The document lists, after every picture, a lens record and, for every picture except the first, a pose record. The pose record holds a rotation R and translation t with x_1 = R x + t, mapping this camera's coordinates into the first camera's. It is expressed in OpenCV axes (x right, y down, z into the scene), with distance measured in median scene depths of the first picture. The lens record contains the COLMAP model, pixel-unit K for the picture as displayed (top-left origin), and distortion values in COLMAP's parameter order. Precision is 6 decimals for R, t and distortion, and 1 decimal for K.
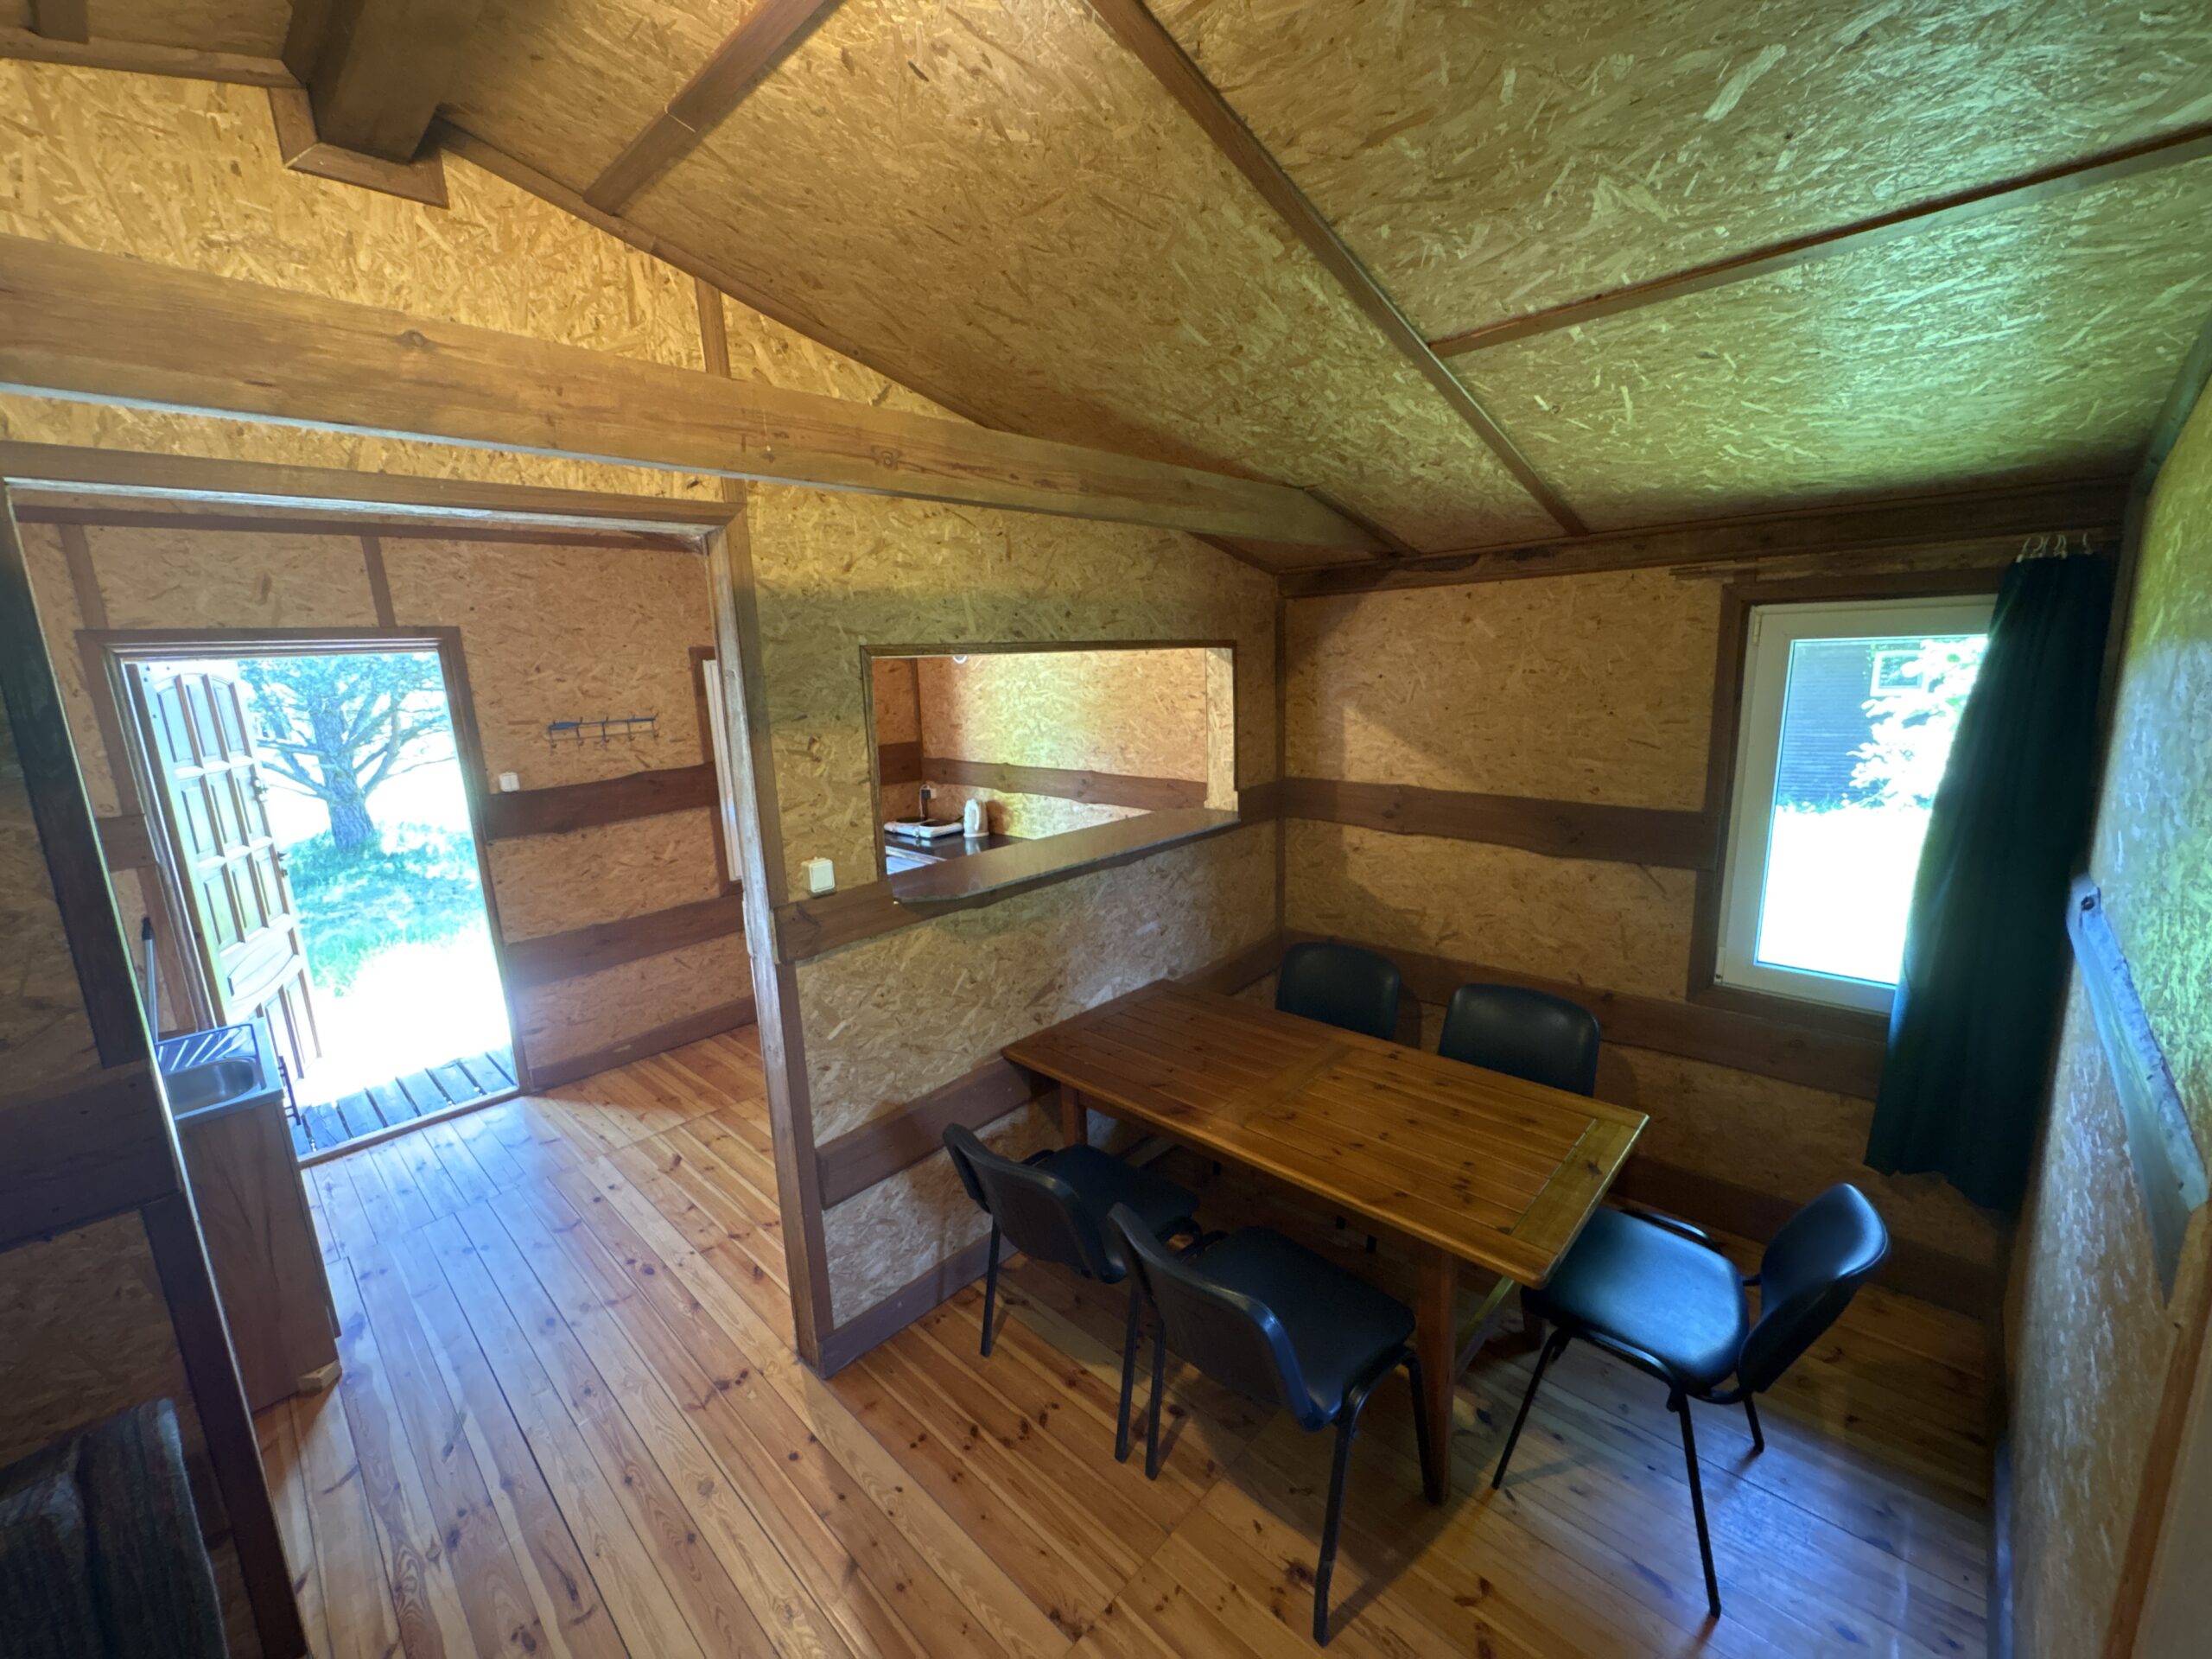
lens RADIAL K [[886.0, 0, 1106.4], [0, 886.0, 826.9], [0, 0, 1]] dist [0.001513, -0.000100]
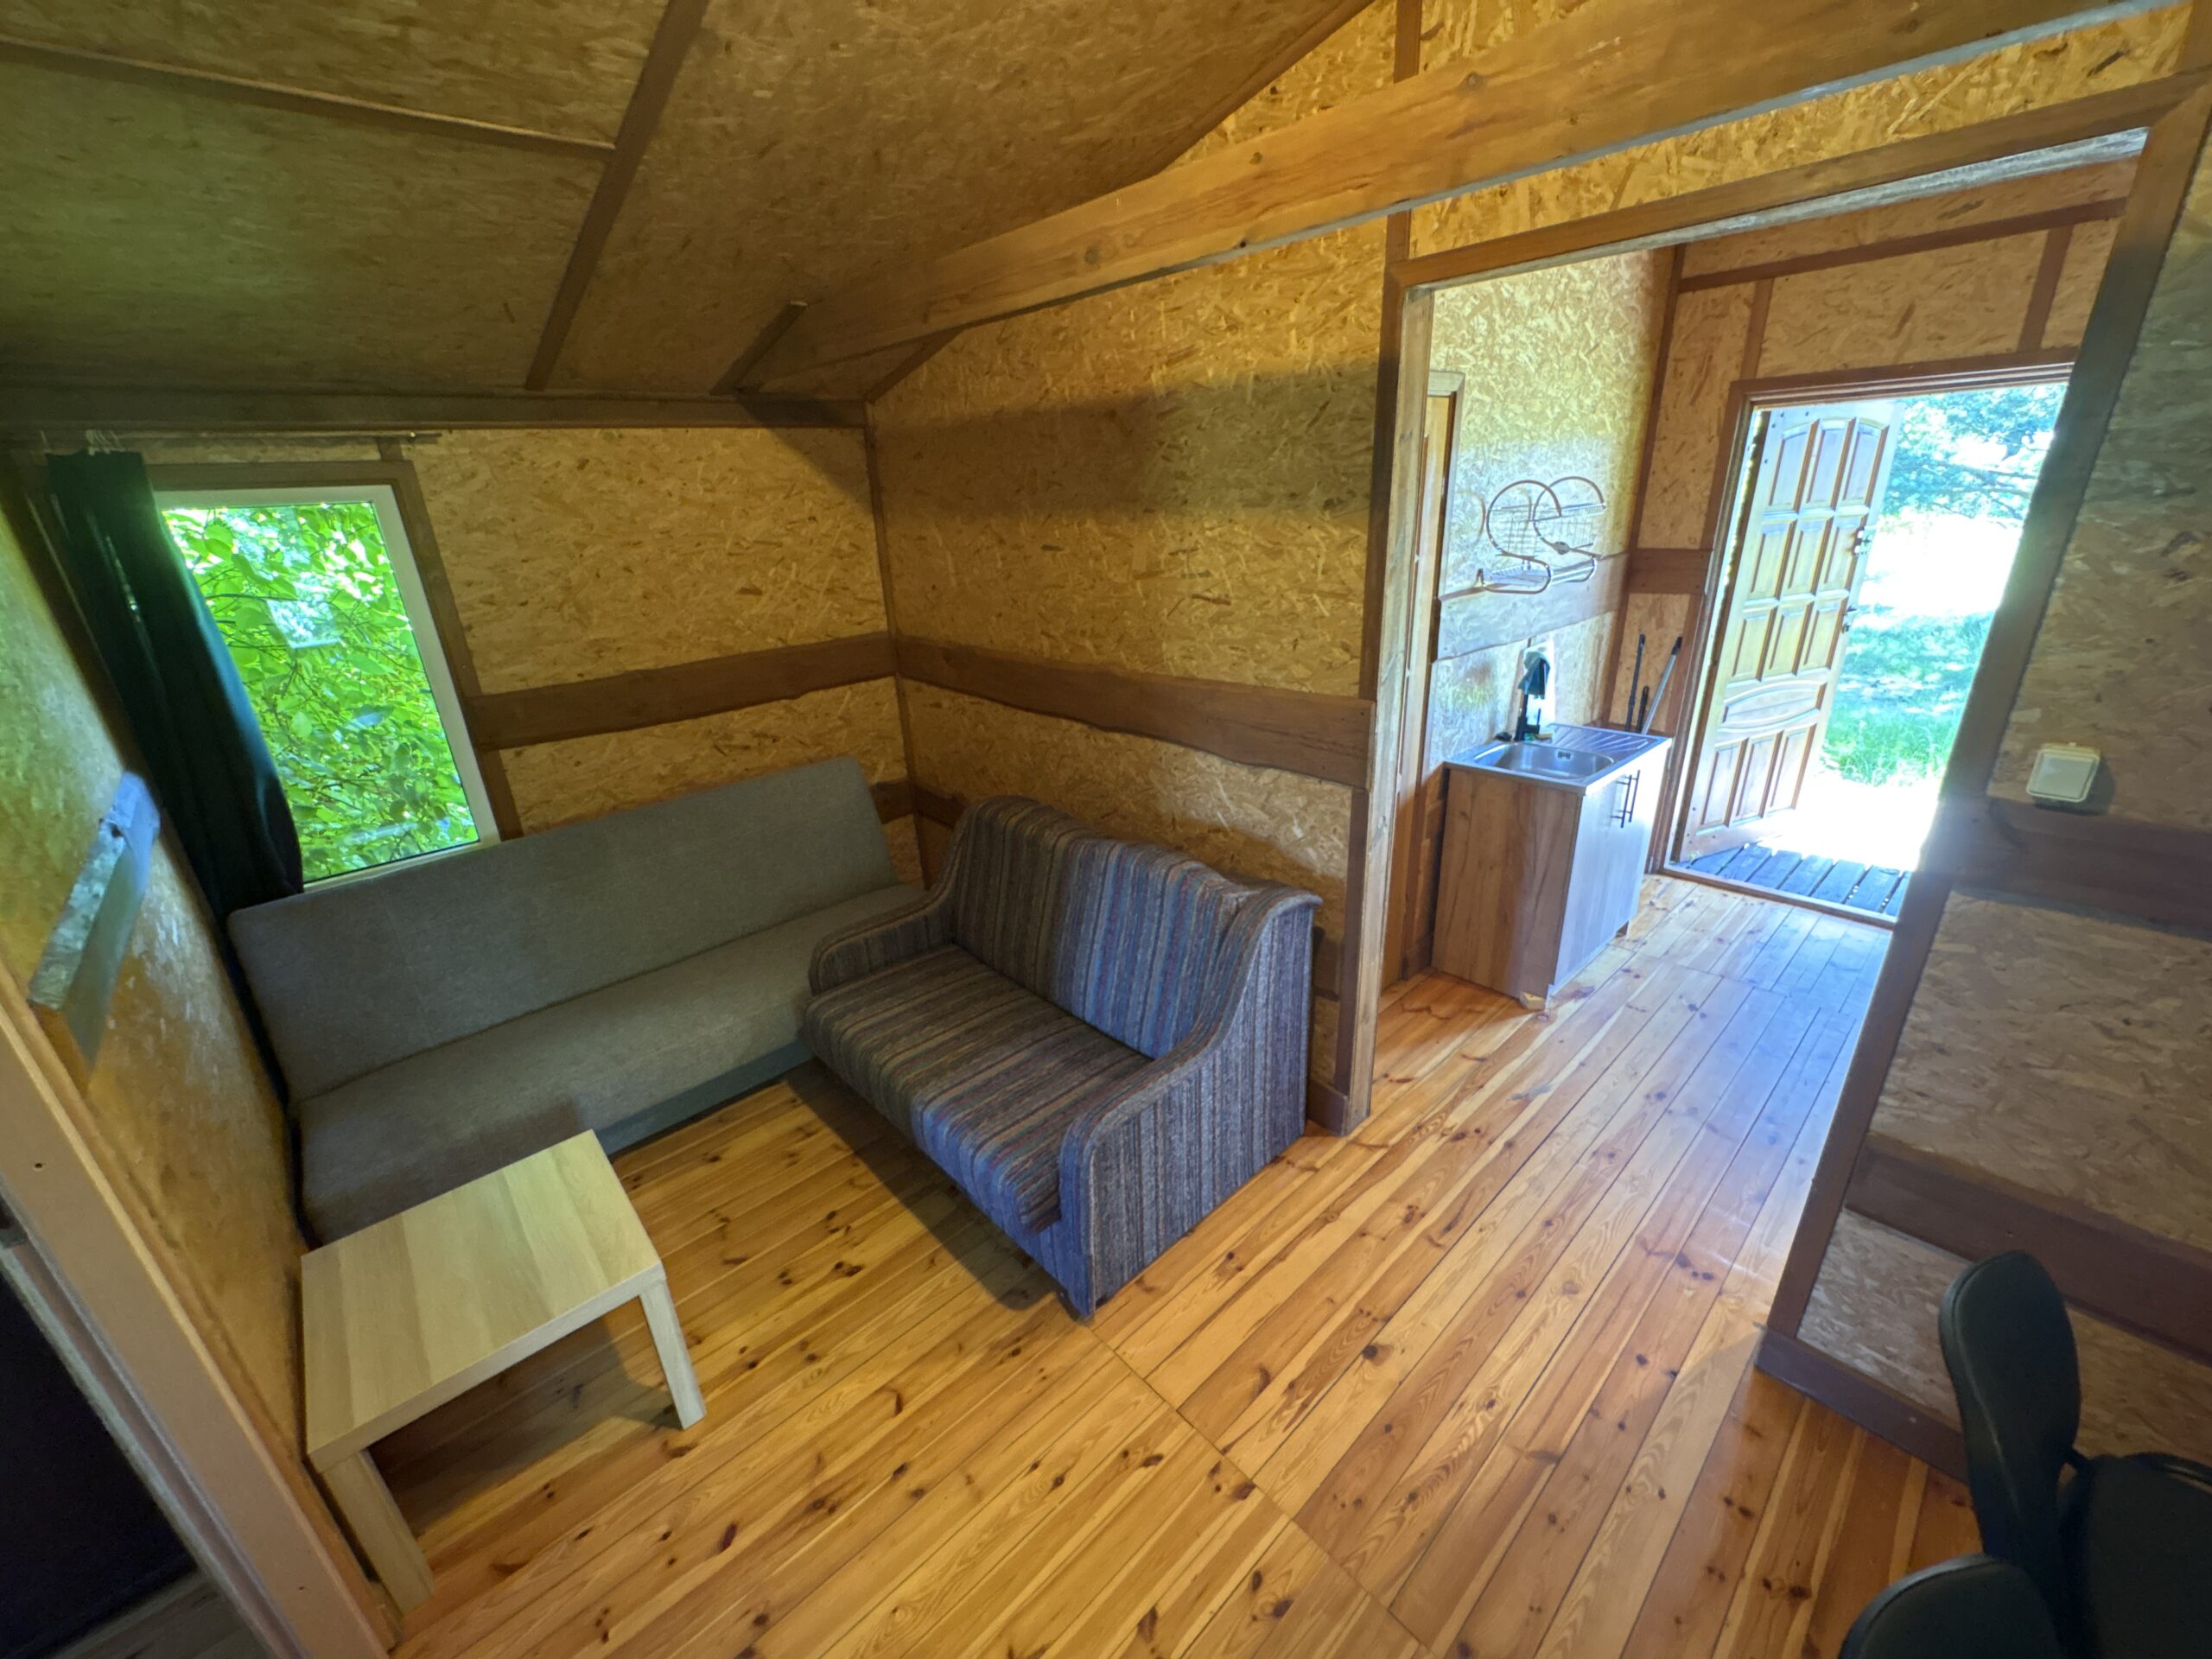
lens RADIAL K [[886.0, 0, 1111.3], [0, 886.0, 832.2], [0, 0, 1]] dist [0.001513, -0.000100]
pose [[-0.069757, 0.406144, -0.911143, 0.262342], [-0.143633, 0.899761, 0.412067, -0.061035], [0.987169, 0.159615, -0.004429, 0.349580]]
